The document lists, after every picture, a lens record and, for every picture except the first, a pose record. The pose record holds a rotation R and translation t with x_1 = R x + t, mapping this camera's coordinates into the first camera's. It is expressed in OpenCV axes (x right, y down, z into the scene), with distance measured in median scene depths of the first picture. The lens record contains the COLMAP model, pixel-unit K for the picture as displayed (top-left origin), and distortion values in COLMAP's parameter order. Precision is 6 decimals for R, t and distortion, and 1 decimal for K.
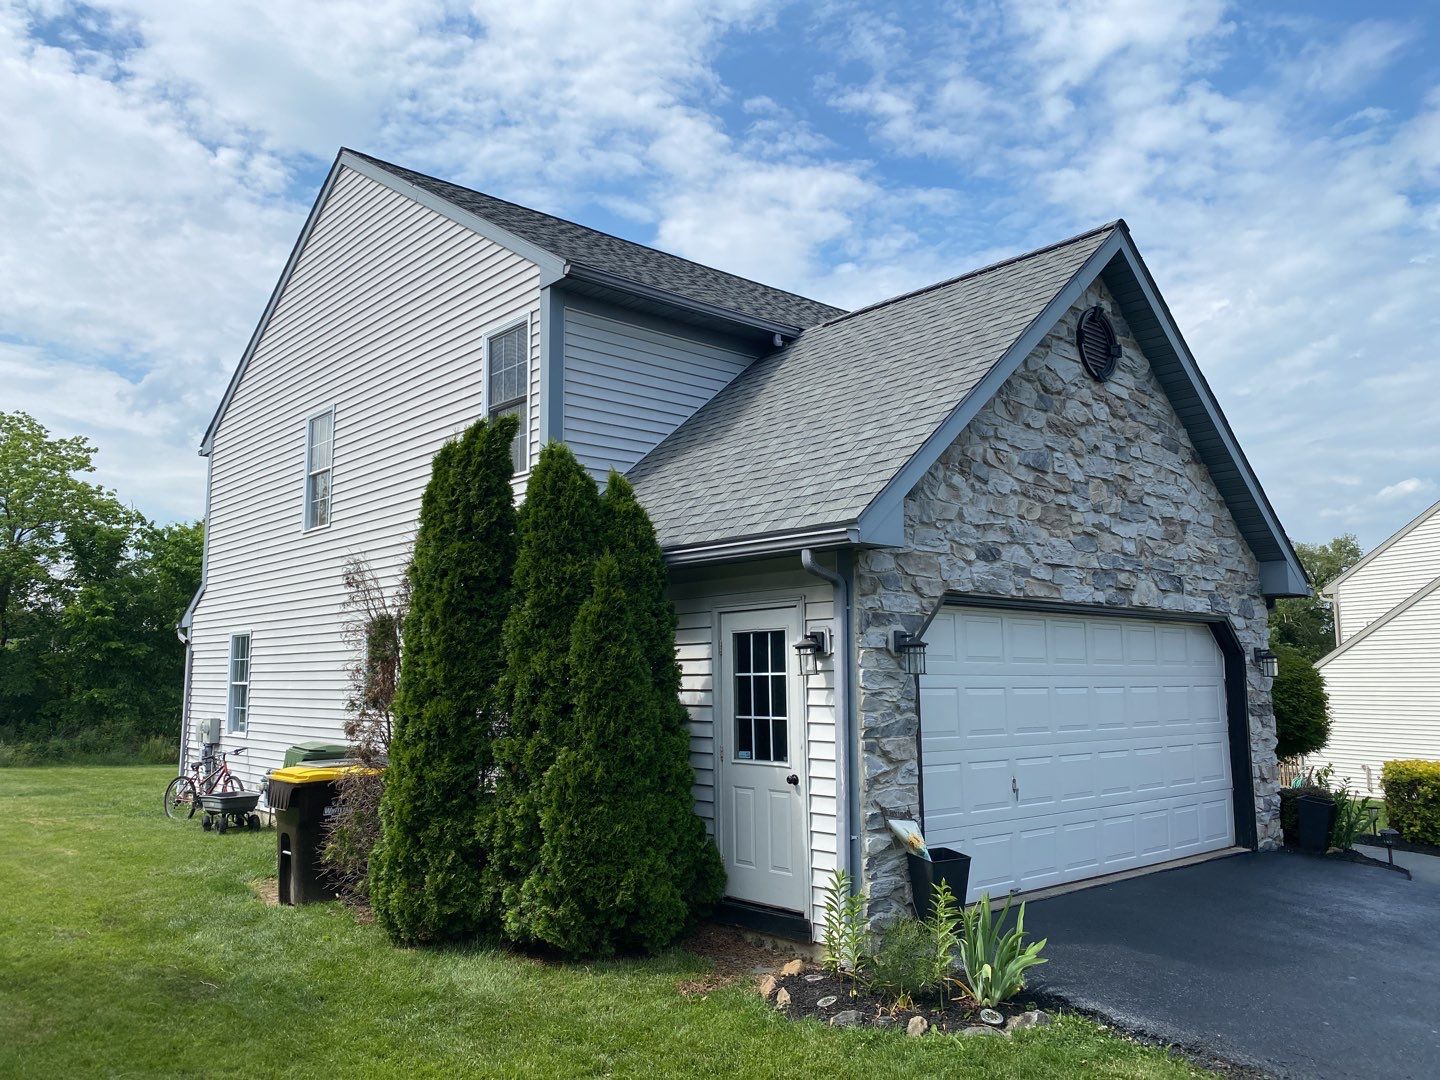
lens RADIAL K [[1127.7, 0, 718.2], [0, 1127.7, 541.2], [0, 0, 1]] dist [0.014812, 0.000852]
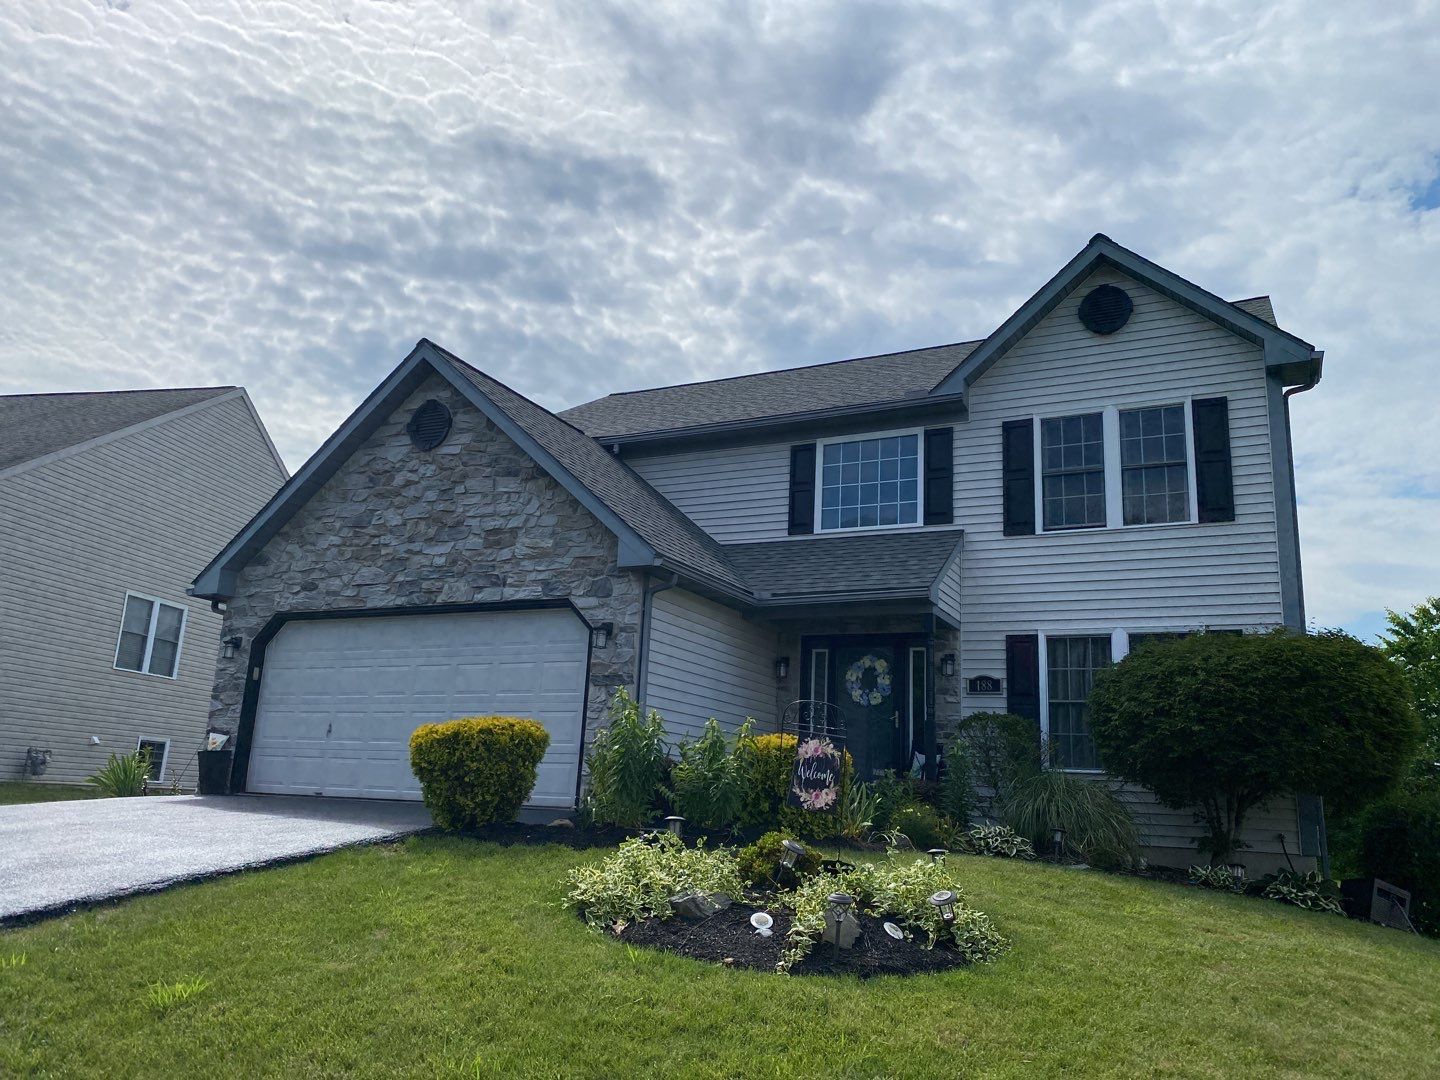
lens RADIAL K [[1127.7, 0, 719.8], [0, 1127.7, 536.9], [0, 0, 1]] dist [0.014812, 0.000852]
pose [[0.373904, -0.203573, -0.904850, 1.803951], [0.066442, 0.978987, -0.192796, 0.273213], [0.925084, 0.011967, 0.379573, 0.832795]]
